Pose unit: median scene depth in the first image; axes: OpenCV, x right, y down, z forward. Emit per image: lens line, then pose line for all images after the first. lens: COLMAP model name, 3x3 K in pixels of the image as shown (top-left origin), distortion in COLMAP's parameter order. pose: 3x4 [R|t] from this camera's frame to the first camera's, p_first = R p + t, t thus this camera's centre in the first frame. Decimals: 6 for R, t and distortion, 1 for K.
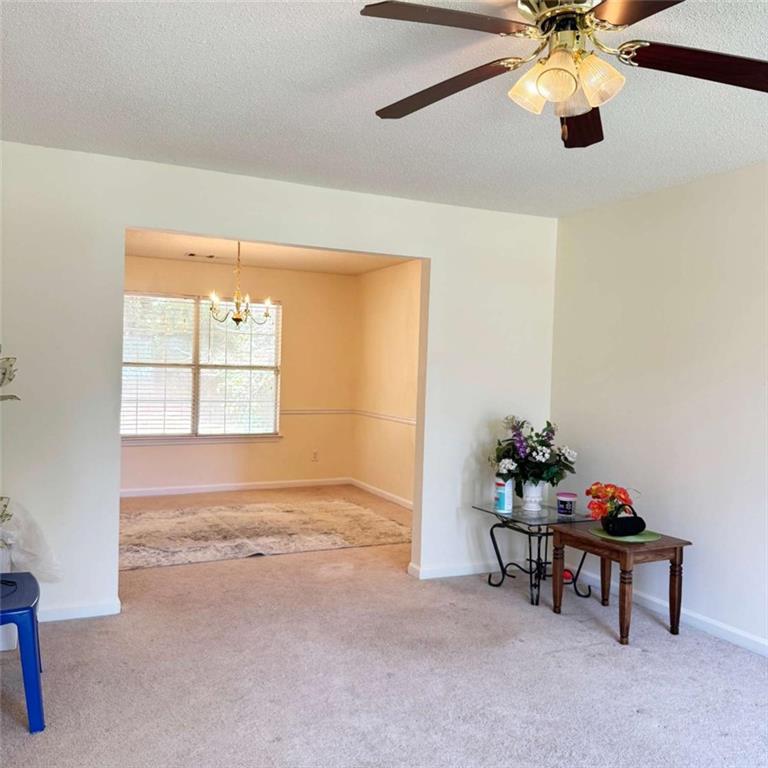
lens RADIAL K [[735.9, 0, 384.0], [0, 735.9, 384.0], [0, 0, 1]] dist [0.165733, -0.307116]
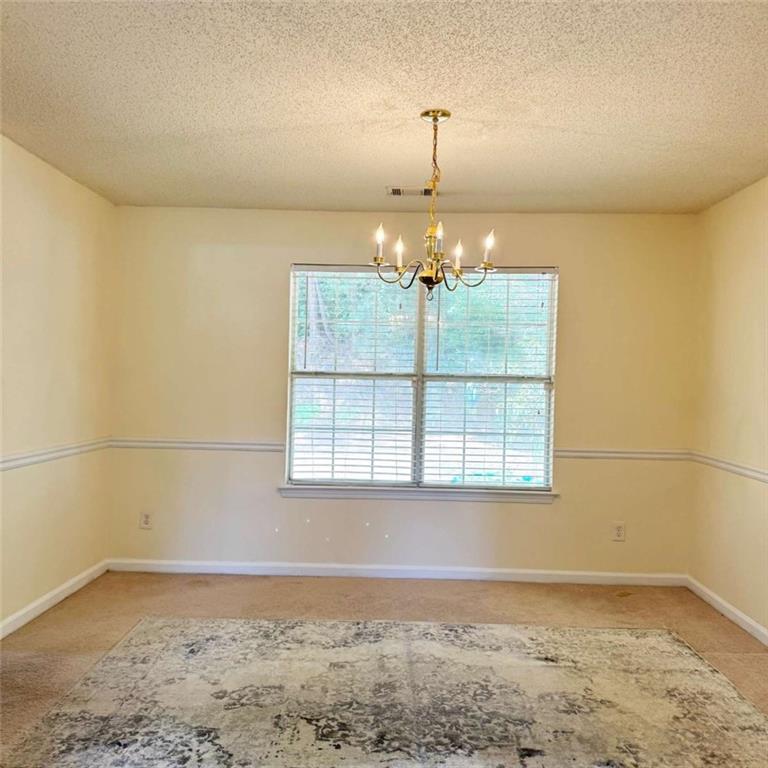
lens RADIAL K [[735.9, 0, 384.0], [0, 735.9, 384.0], [0, 0, 1]] dist [0.165733, -0.307116]
pose [[0.901368, -0.005132, -0.433023, -0.005843], [-0.005623, 0.999707, -0.023553, -0.002843], [0.433017, 0.023665, 0.901075, 0.416329]]
